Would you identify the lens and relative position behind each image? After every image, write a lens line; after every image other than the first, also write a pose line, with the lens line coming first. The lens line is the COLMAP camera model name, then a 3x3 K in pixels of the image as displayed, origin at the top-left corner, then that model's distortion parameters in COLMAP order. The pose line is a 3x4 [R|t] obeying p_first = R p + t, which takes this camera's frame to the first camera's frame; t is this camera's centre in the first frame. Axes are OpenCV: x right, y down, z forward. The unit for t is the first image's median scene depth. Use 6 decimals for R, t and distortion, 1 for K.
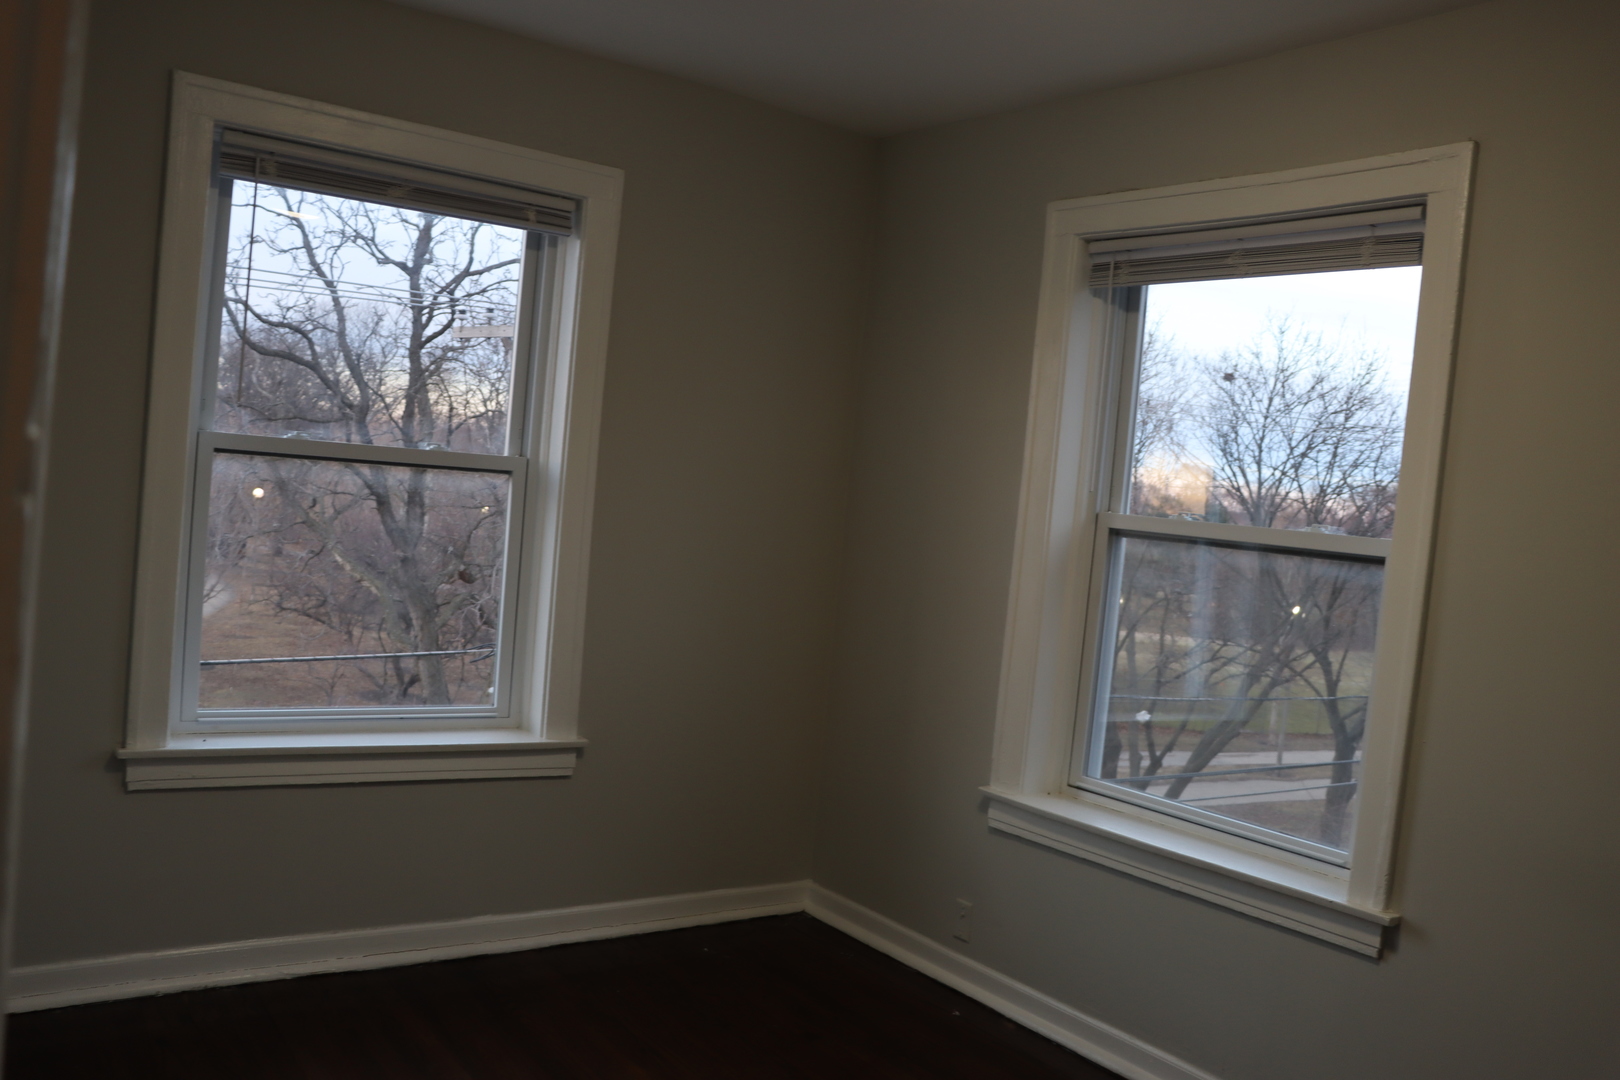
lens RADIAL K [[1374.5, 0, 811.1], [0, 1374.5, 551.4], [0, 0, 1]] dist [-0.176332, 0.162855]
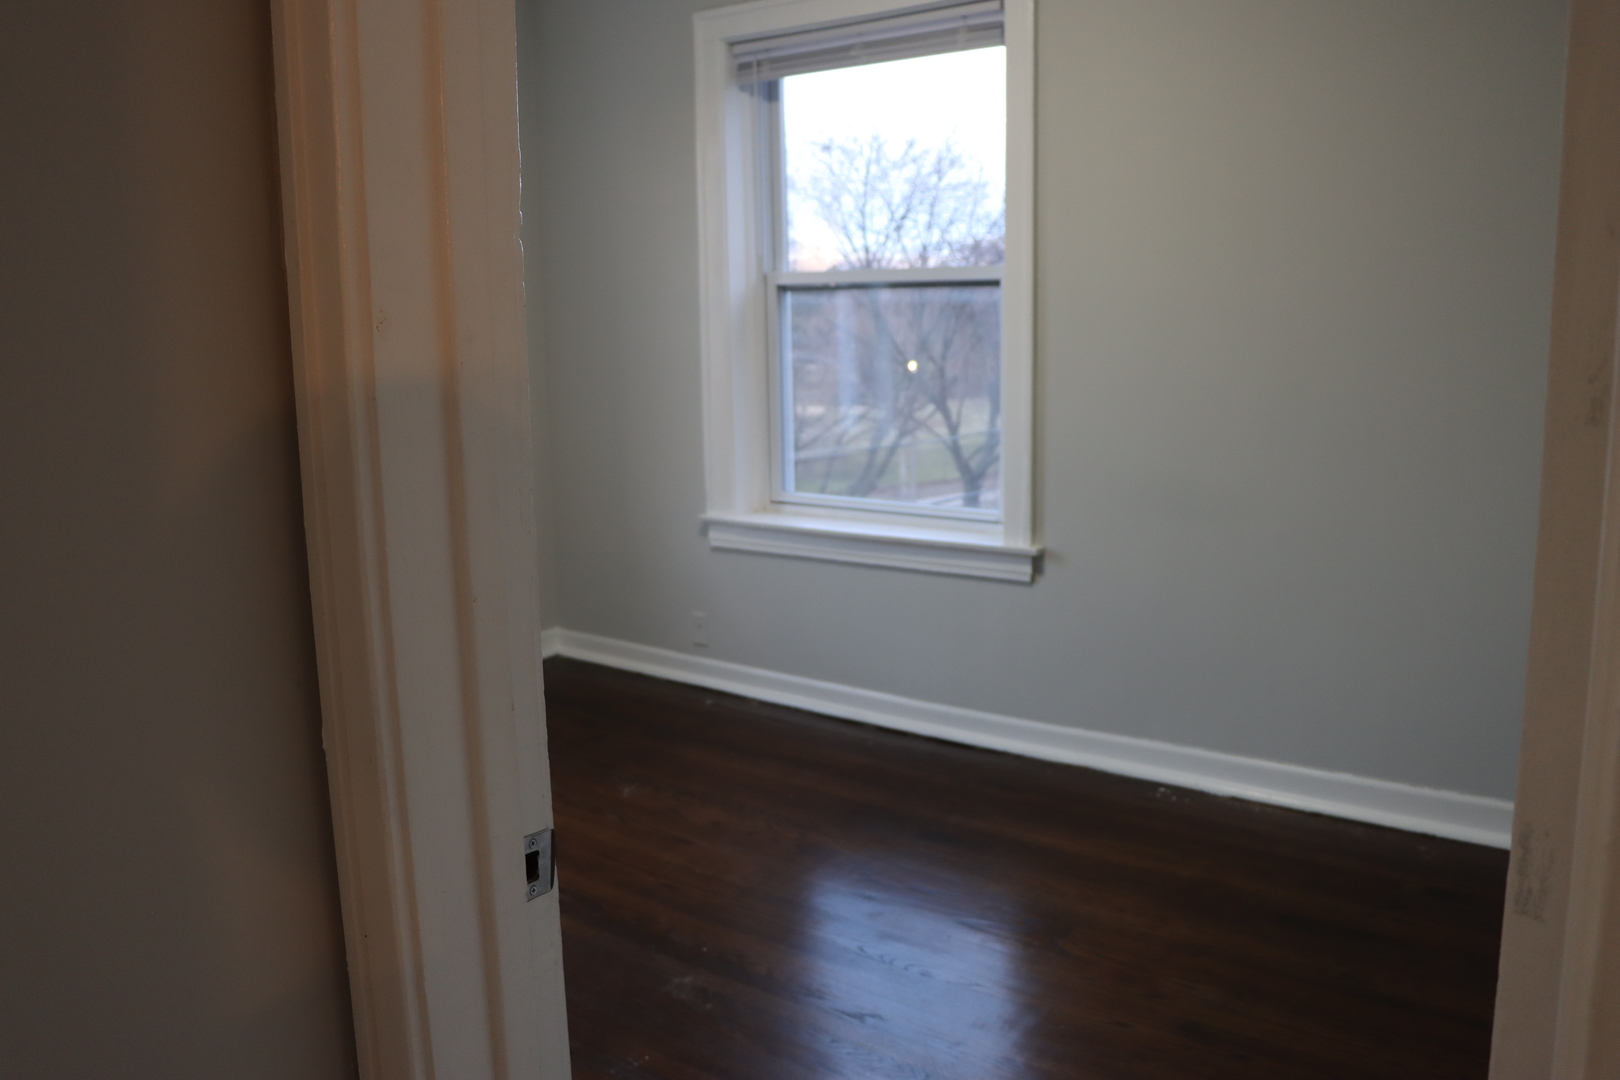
lens RADIAL K [[1374.5, 0, 812.9], [0, 1374.5, 540.6], [0, 0, 1]] dist [-0.176332, 0.162855]
pose [[0.953744, -0.158148, 0.255661, -0.072203], [0.121120, 0.980511, 0.154689, 0.016407], [-0.275142, -0.116568, 0.954311, -0.141067]]
